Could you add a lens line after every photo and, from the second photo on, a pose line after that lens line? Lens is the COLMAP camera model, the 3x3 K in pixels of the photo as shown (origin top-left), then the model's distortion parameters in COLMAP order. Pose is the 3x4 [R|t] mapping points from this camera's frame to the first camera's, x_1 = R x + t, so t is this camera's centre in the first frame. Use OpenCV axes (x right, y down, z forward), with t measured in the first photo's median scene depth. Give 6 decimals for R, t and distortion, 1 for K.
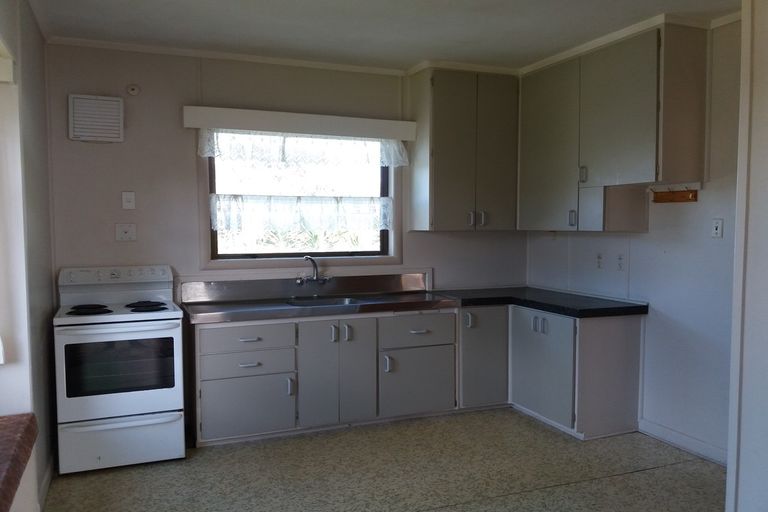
lens RADIAL K [[628.7, 0, 376.7], [0, 628.7, 251.7], [0, 0, 1]] dist [0.142482, -0.278237]
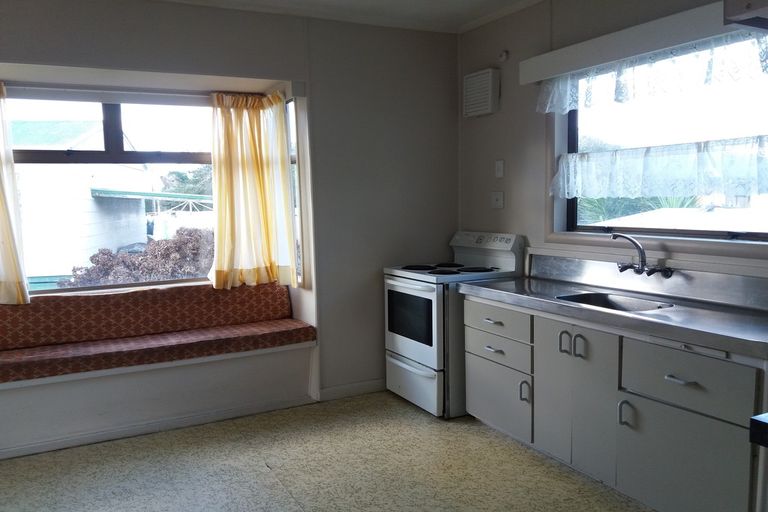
lens RADIAL K [[622.8, 0, 384.0], [0, 622.8, 256.0], [0, 0, 1]] dist [0.115591, -0.308687]
pose [[0.107113, 0.089172, -0.990240, 0.616757], [-0.029213, 0.995822, 0.086515, -0.022975], [0.993818, 0.019661, 0.109271, 0.721962]]
